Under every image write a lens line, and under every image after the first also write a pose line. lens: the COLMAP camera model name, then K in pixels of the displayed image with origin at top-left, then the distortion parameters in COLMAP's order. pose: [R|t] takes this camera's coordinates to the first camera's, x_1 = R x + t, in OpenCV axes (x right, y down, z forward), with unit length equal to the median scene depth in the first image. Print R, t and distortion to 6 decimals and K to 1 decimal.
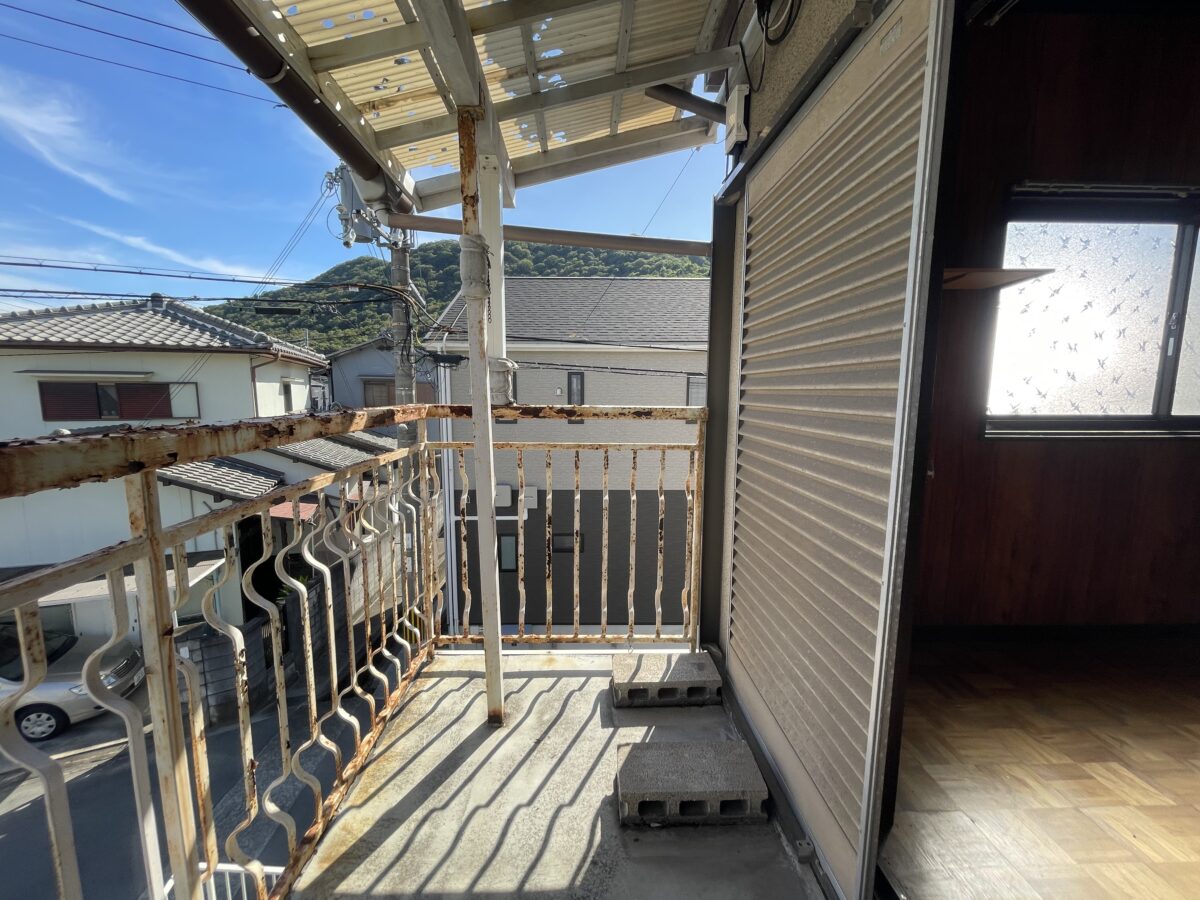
lens RADIAL K [[476.4, 0, 588.1], [0, 476.4, 449.3], [0, 0, 1]] dist [-0.001283, -0.000146]
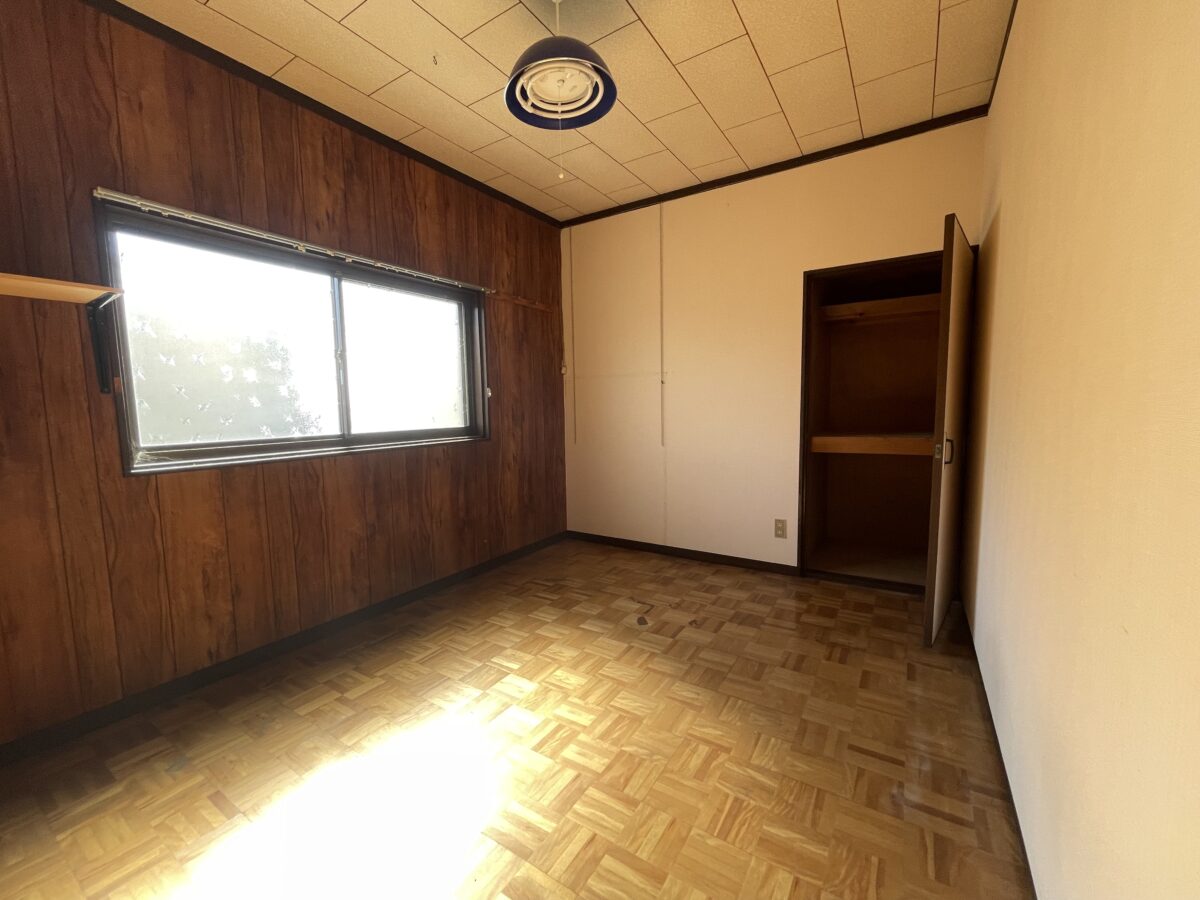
lens RADIAL K [[487.6, 0, 591.4], [0, 487.6, 454.0], [0, 0, 1]] dist [-0.001462, -0.000919]
pose [[0.571795, -0.101494, 0.814094, 0.559785], [0.127009, 0.991306, 0.034380, 0.014252], [-0.810506, 0.083739, 0.579714, -0.210117]]
